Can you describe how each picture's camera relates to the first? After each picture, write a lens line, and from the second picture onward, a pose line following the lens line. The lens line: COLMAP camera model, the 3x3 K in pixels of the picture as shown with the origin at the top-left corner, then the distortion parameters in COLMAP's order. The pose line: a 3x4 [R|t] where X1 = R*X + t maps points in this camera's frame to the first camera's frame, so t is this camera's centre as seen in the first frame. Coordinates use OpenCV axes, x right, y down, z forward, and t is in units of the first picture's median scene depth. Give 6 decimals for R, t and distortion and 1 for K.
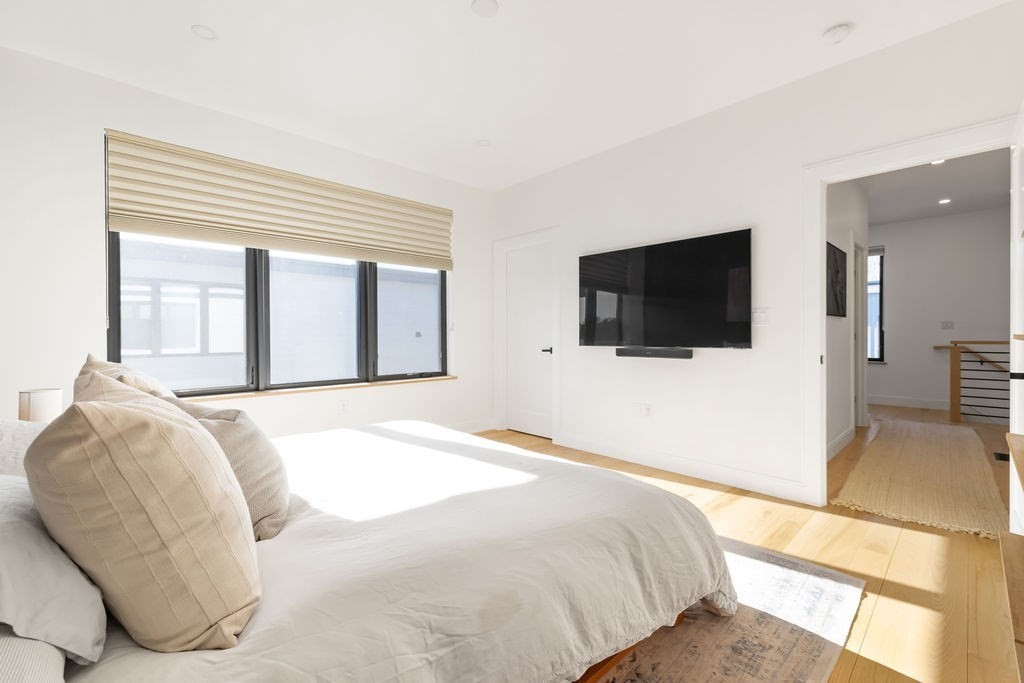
lens RADIAL K [[427.6, 0, 510.9], [0, 427.6, 335.6], [0, 0, 1]] dist [0.022612, -0.000013]
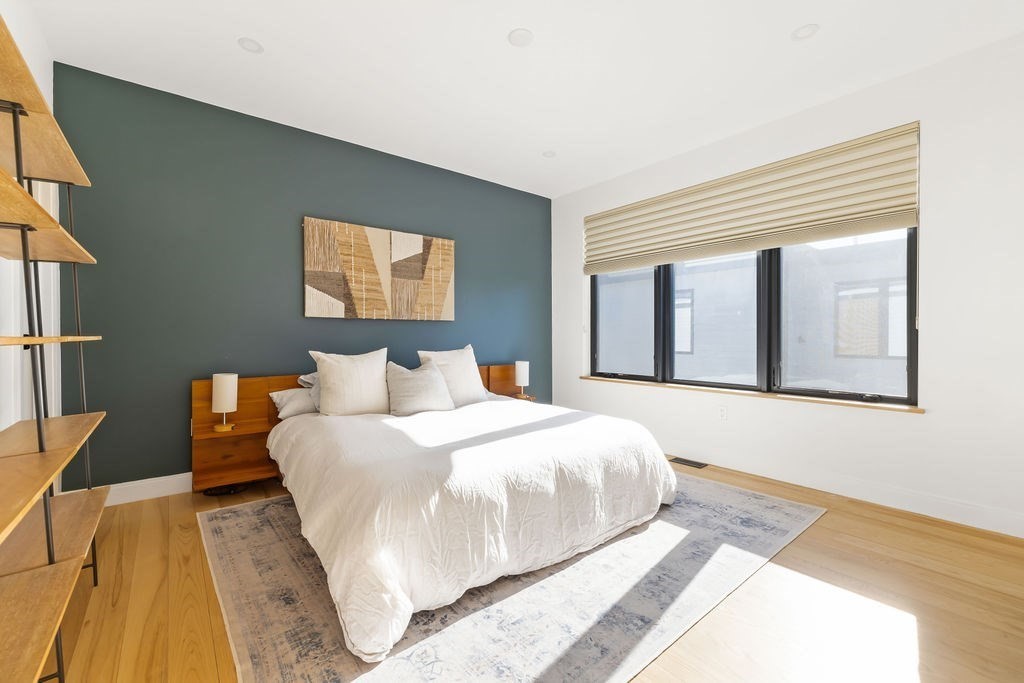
lens RADIAL K [[427.6, 0, 510.9], [0, 427.6, 335.6], [0, 0, 1]] dist [0.022612, -0.000013]
pose [[-0.079082, 0.004330, -0.996859, 0.731768], [-0.006337, 0.999968, 0.004847, -0.005772], [0.996848, 0.006700, -0.079052, 0.744502]]
